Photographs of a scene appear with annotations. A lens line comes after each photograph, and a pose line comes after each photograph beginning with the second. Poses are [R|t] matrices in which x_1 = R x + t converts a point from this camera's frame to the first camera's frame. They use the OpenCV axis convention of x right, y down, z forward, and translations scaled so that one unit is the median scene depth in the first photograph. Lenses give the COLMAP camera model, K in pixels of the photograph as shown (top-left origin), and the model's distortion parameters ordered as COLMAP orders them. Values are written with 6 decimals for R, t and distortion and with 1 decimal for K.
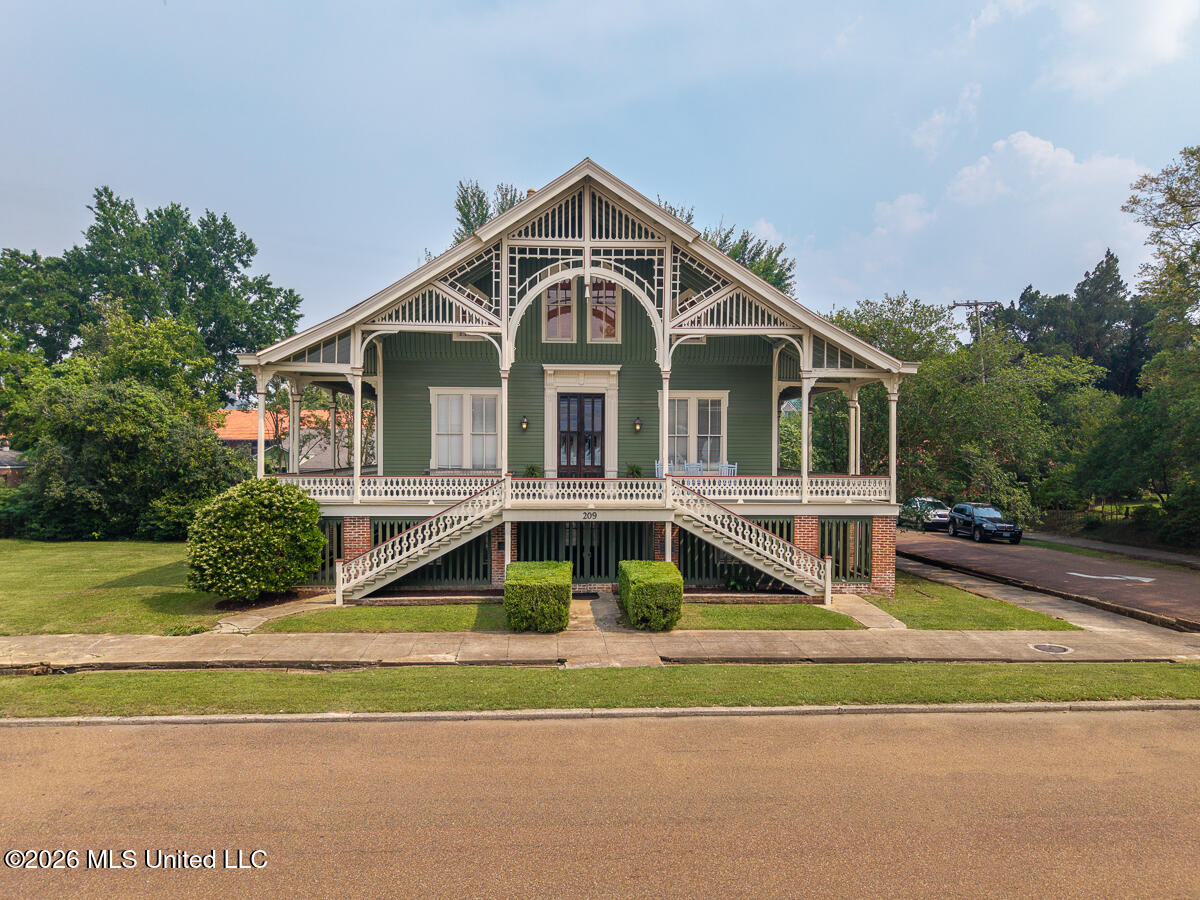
lens RADIAL K [[849.8, 0, 600.0], [0, 849.8, 450.0], [0, 0, 1]] dist [0.036677, -0.003314]
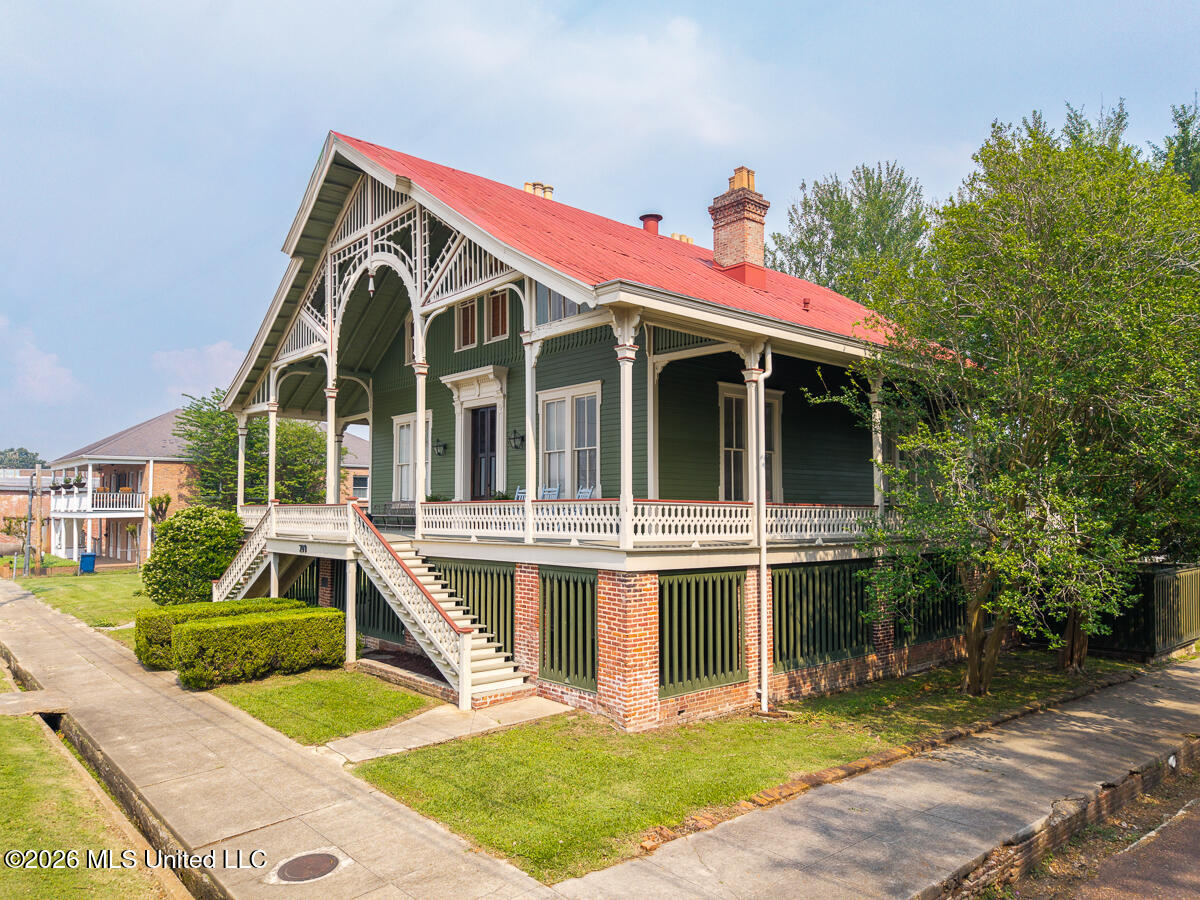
lens RADIAL K [[814.2, 0, 600.0], [0, 814.2, 450.0], [0, 0, 1]] dist [0.041394, -0.000509]
pose [[0.611305, -0.060127, -0.789108, 0.753336], [0.013875, 0.997771, -0.065278, 0.034578], [0.791273, 0.028956, 0.610777, 0.687076]]
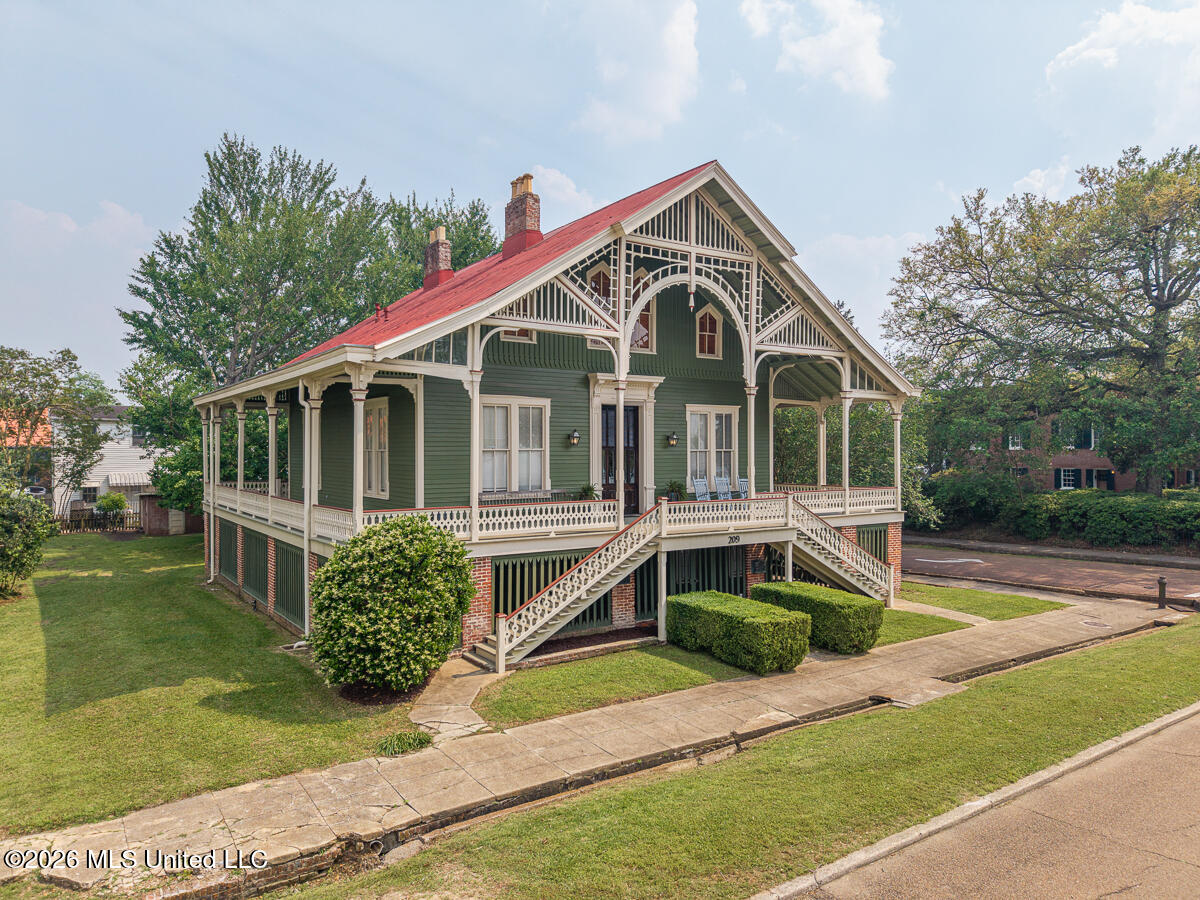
lens RADIAL K [[814.2, 0, 600.0], [0, 814.2, 450.0], [0, 0, 1]] dist [0.041394, -0.000509]
pose [[0.854669, -0.006096, 0.519138, -0.569269], [0.004611, 0.999981, 0.004150, -0.024830], [-0.519153, -0.001153, 0.854680, 0.282504]]
